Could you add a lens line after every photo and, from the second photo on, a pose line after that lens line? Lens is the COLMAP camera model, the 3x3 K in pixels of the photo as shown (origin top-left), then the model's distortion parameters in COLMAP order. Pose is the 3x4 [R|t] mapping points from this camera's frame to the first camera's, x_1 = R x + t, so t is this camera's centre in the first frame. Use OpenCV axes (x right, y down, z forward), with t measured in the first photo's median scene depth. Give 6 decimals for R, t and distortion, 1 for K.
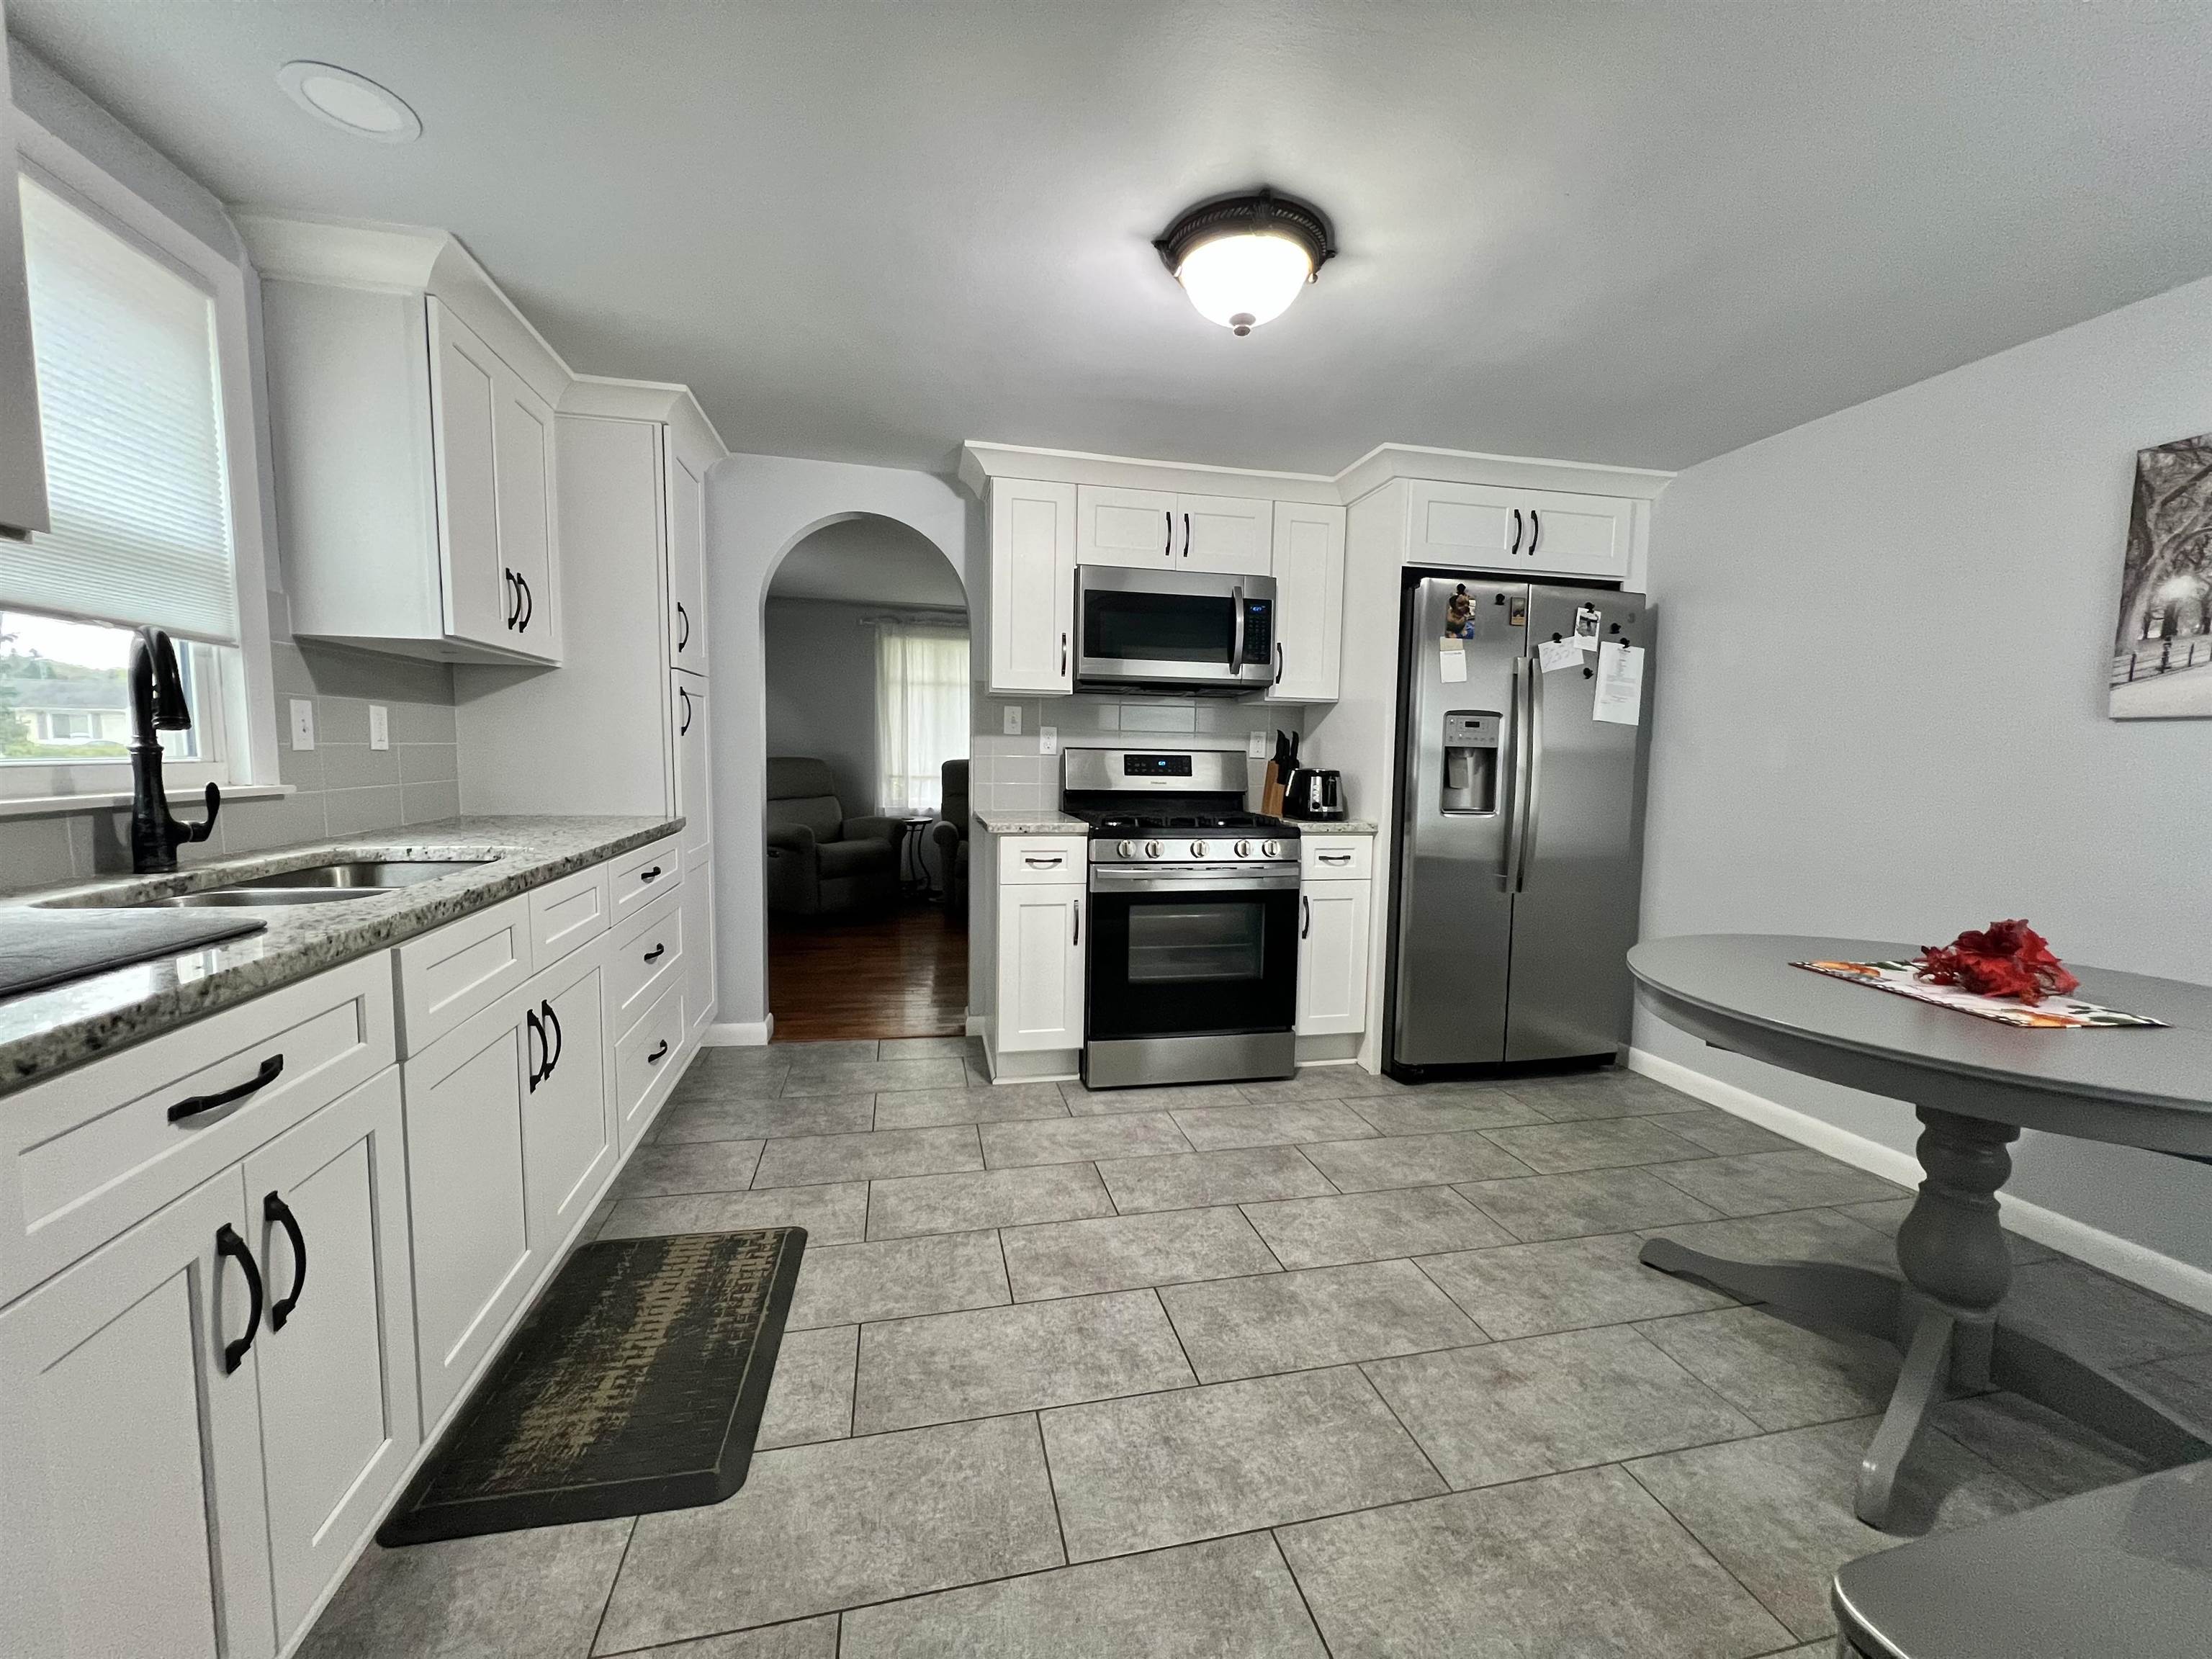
lens RADIAL K [[882.1, 0, 1103.1], [0, 882.1, 835.9], [0, 0, 1]] dist [0.000026, -0.000051]
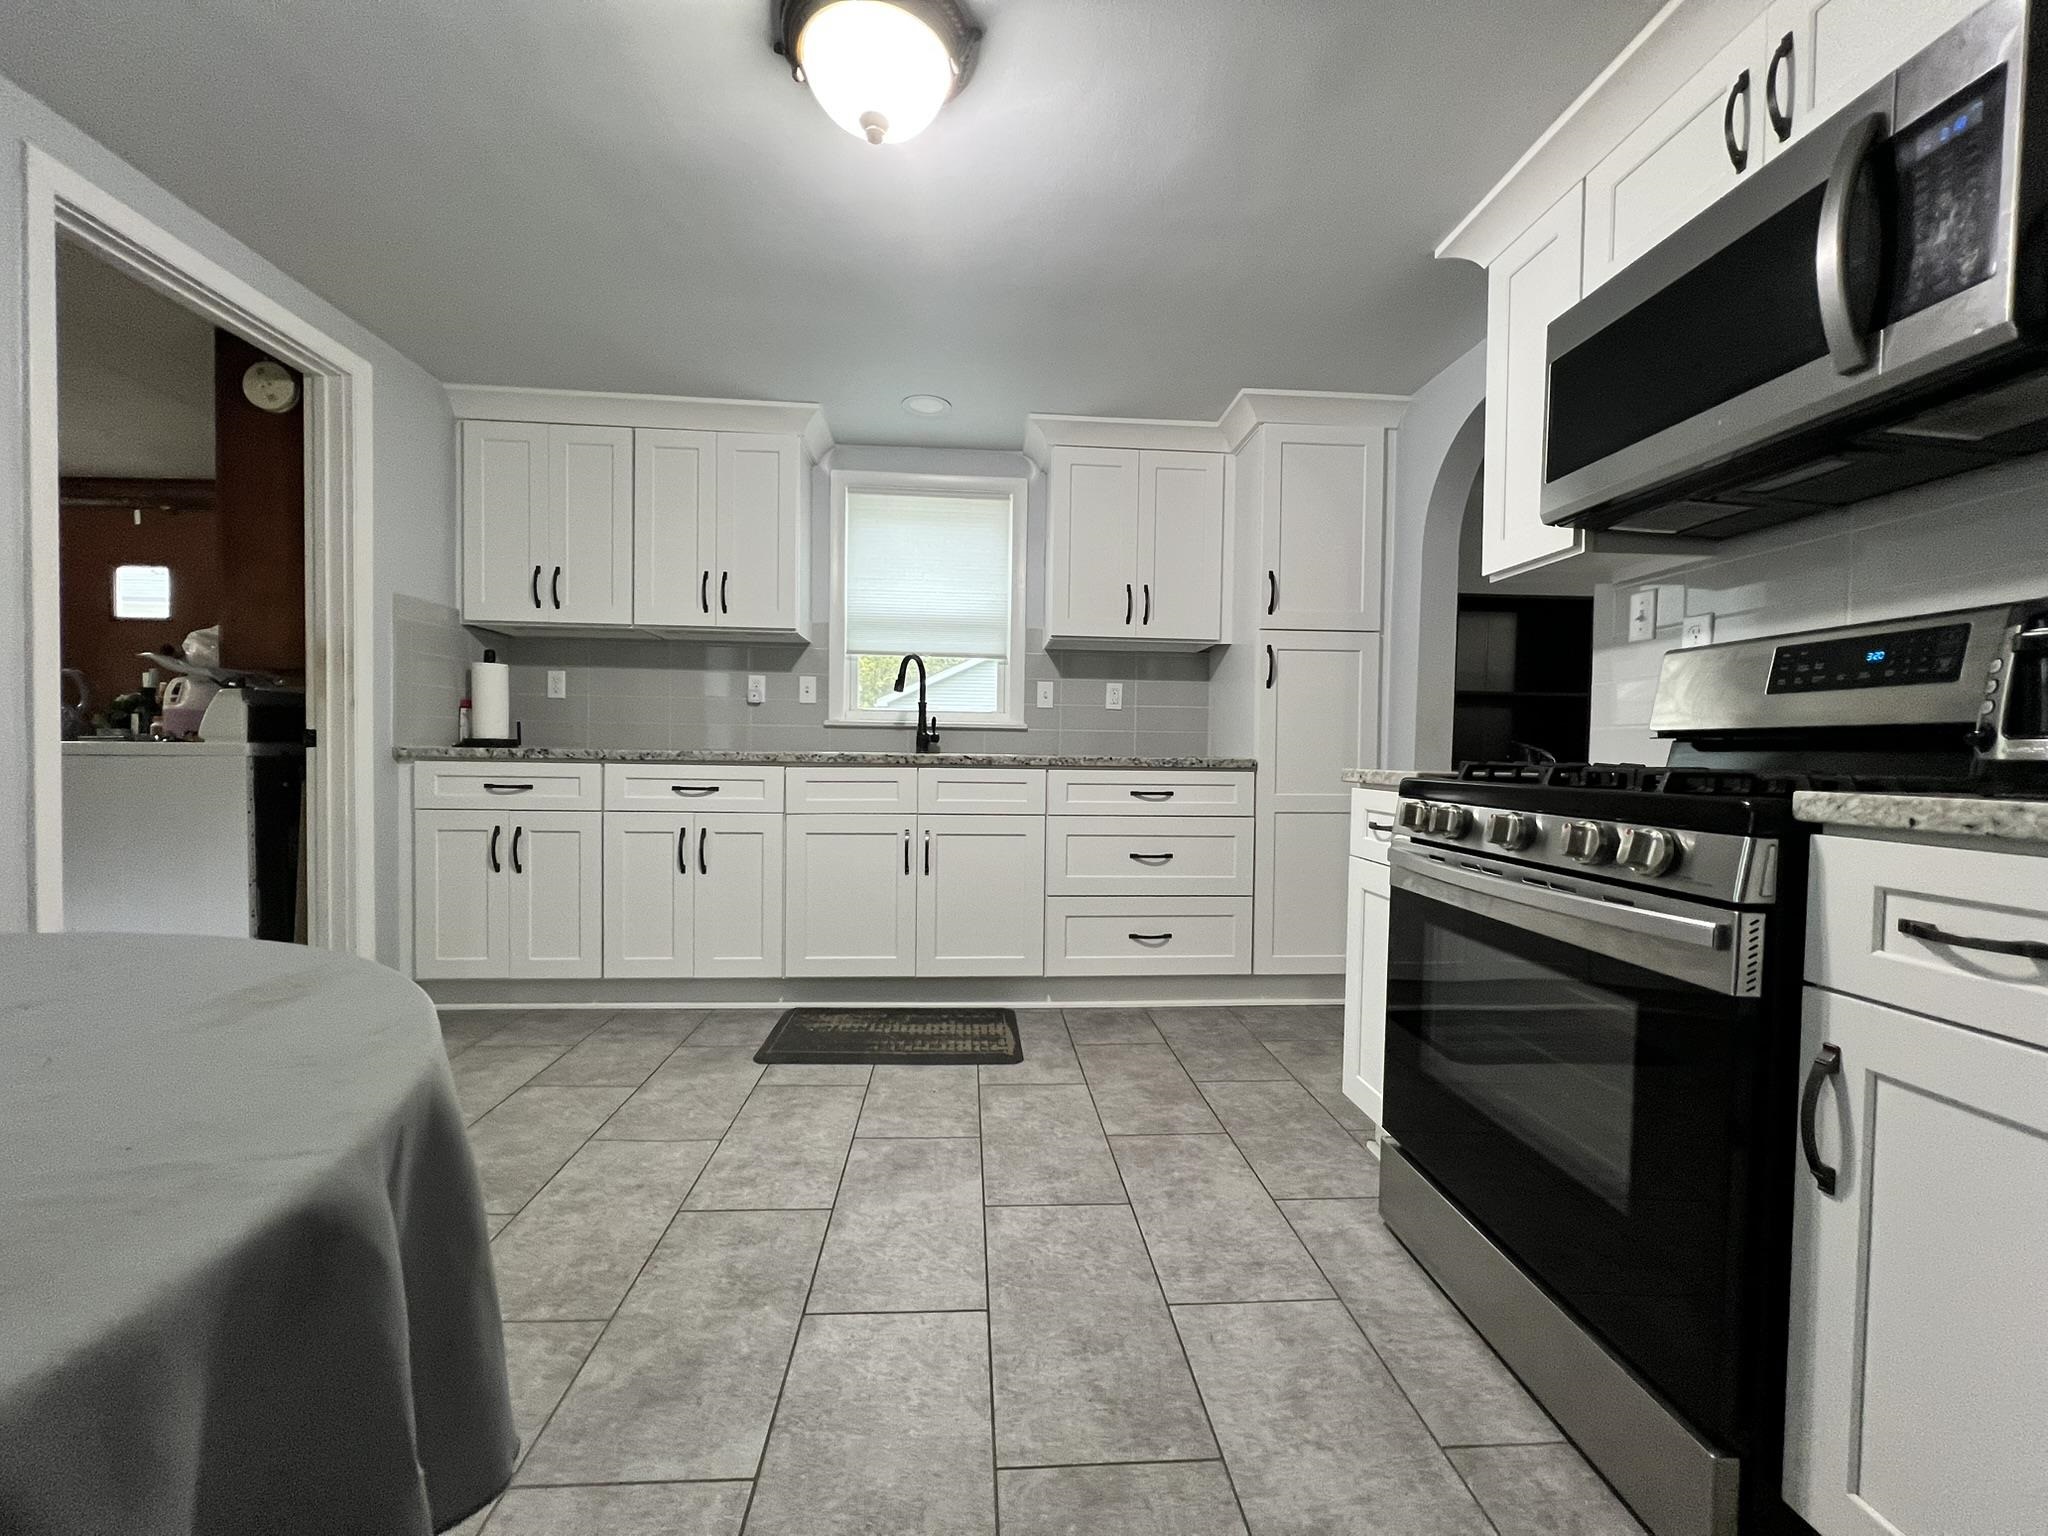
lens RADIAL K [[816.7, 0, 1023.0], [0, 816.7, 772.1], [0, 0, 1]] dist [0.000026, -0.000051]
pose [[-0.149124, 0.007148, -0.988793, 0.828155], [-0.114644, 0.993105, 0.024469, 0.004480], [0.982150, 0.117008, -0.147277, 1.191648]]
